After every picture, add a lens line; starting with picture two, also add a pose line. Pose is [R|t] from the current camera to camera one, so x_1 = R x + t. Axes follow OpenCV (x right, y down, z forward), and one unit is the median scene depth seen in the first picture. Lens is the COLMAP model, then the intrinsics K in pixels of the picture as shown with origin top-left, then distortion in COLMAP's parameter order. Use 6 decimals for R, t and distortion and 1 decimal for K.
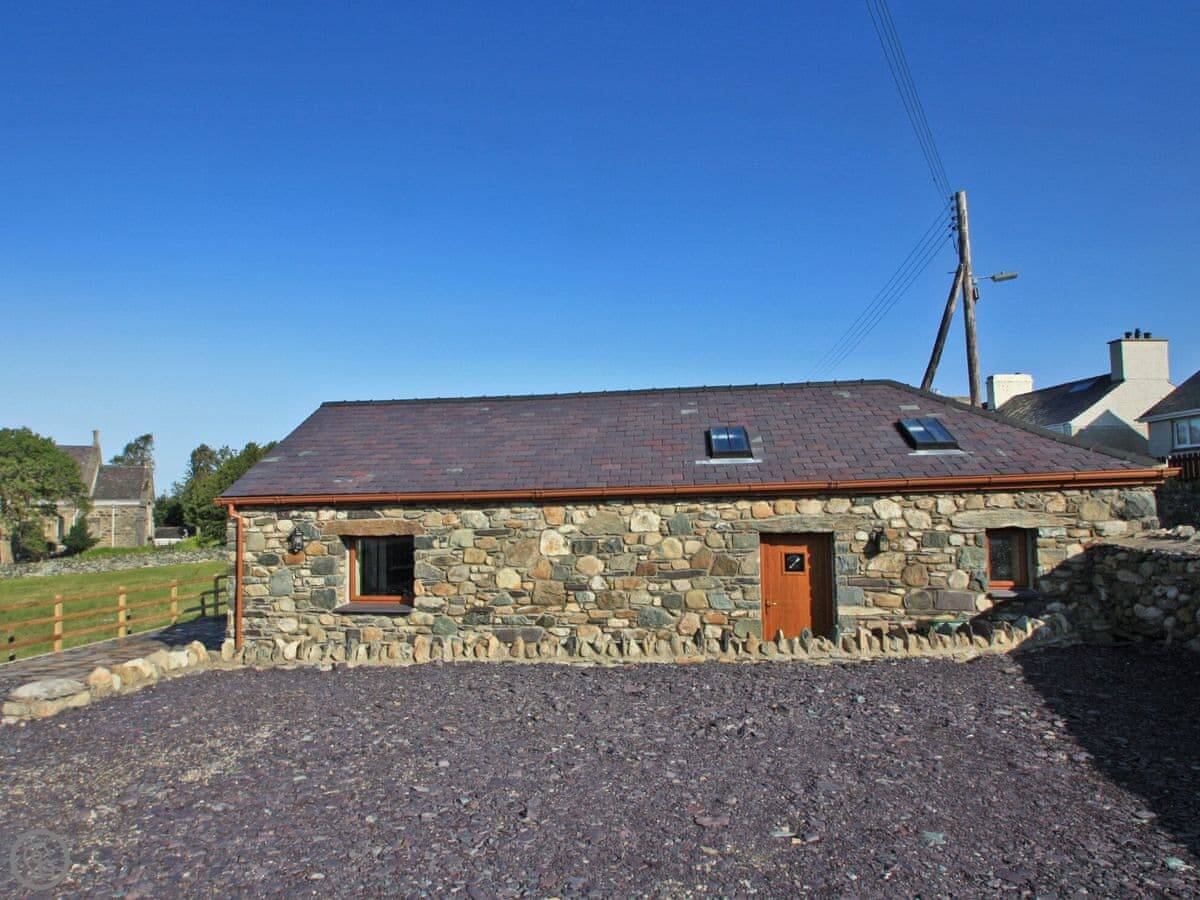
lens RADIAL K [[2087.6, 0, 599.7], [0, 2087.6, 450.8], [0, 0, 1]] dist [-0.047004, 0.000000]
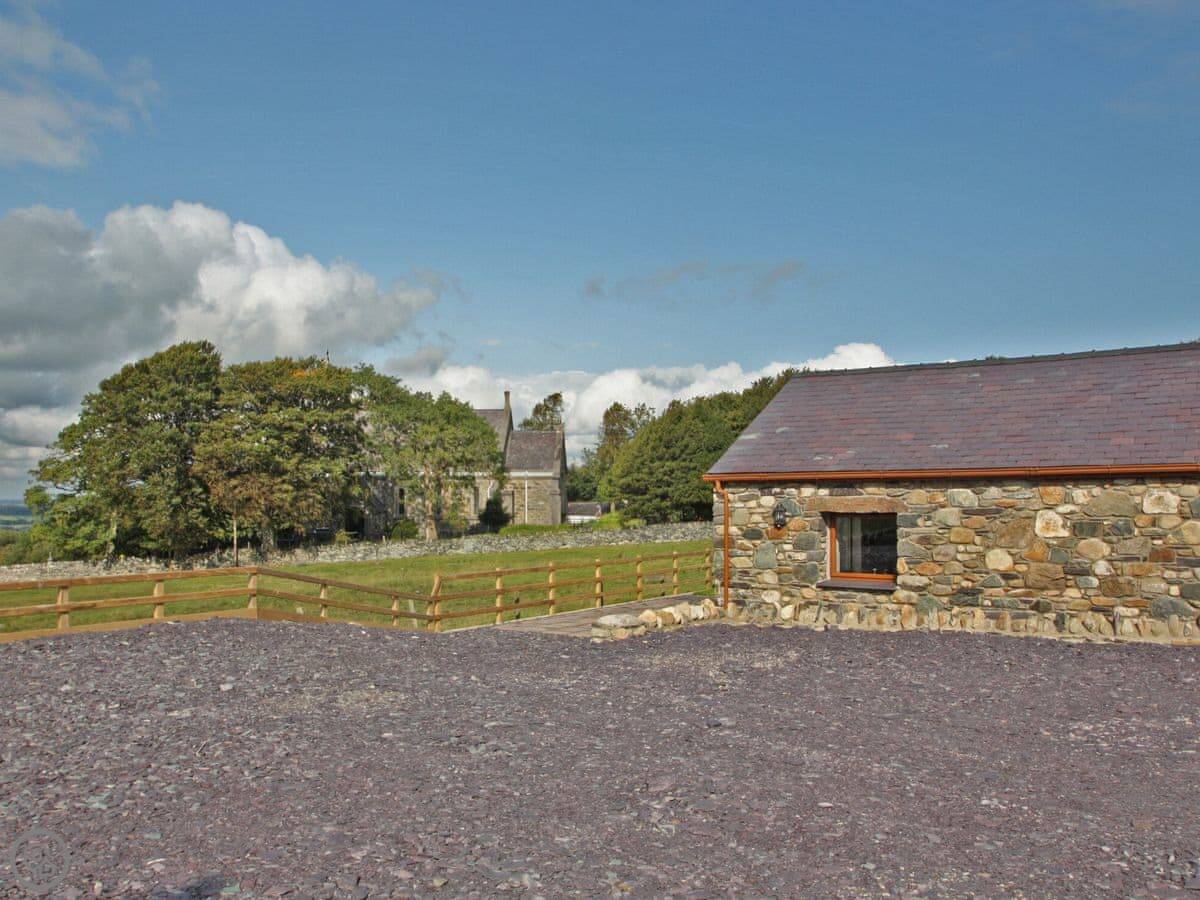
lens RADIAL K [[922.1, 0, 598.7], [0, 922.1, 457.8], [0, 0, 1]] dist [-0.034187, -0.000379]
pose [[0.910378, -0.004933, -0.413748, -0.037284], [0.001021, 0.999953, -0.009674, 0.018257], [0.413776, 0.008384, 0.910340, 0.543925]]
